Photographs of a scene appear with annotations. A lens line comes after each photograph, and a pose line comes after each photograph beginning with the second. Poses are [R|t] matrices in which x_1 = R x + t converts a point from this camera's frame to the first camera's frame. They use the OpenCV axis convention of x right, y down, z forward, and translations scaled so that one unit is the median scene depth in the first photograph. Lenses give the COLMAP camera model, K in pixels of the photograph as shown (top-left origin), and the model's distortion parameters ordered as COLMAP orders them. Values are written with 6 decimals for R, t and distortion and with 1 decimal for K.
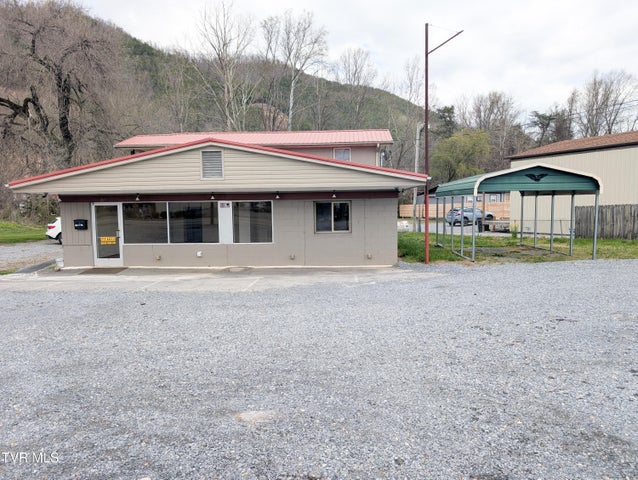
lens RADIAL K [[460.3, 0, 317.5], [0, 460.3, 236.6], [0, 0, 1]] dist [0.029309, -0.007288]
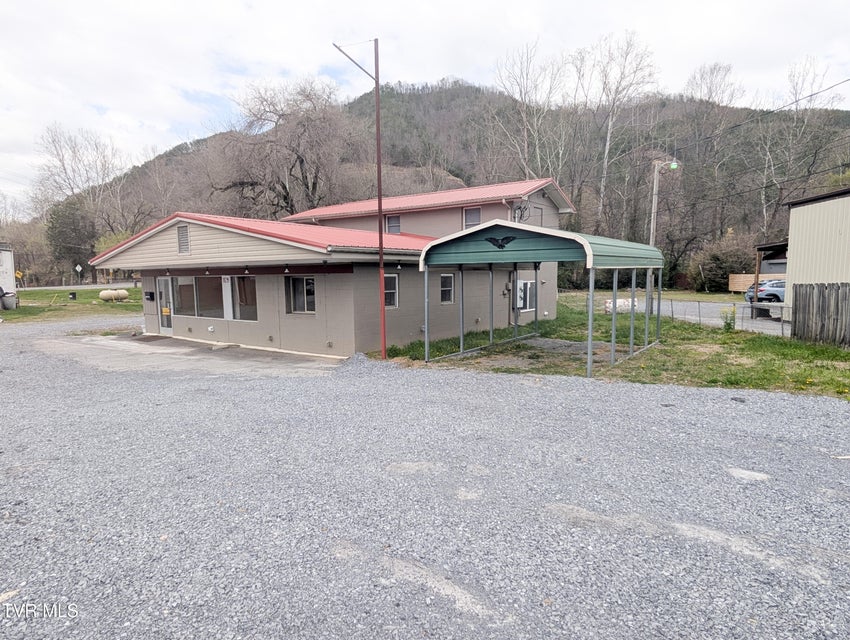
lens RADIAL K [[495.7, 0, 423.3], [0, 495.7, 326.2], [0, 0, 1]] dist [-0.003533, 0.001241]
pose [[0.850754, 0.057555, -0.522404, 0.706746], [-0.035841, 0.998025, 0.051587, -0.039705], [0.524341, -0.025164, 0.851136, 0.325544]]
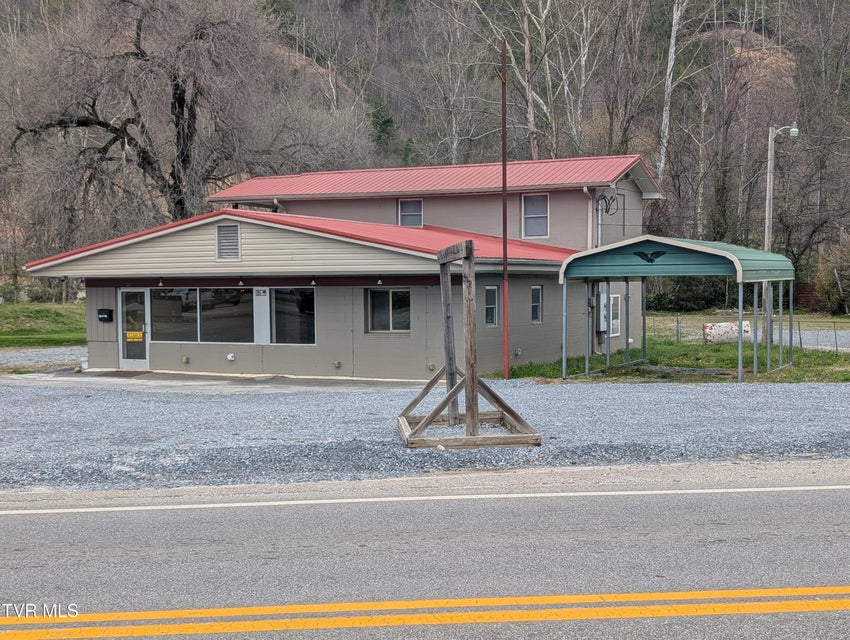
lens RADIAL K [[1139.1, 0, 427.0], [0, 1139.1, 316.6], [0, 0, 1]] dist [0.081780, 0.000000]
pose [[0.925293, 0.017370, -0.378855, 0.756707], [-0.030286, 0.999145, -0.028159, 0.015125], [0.378041, 0.037529, 0.925028, -0.619378]]
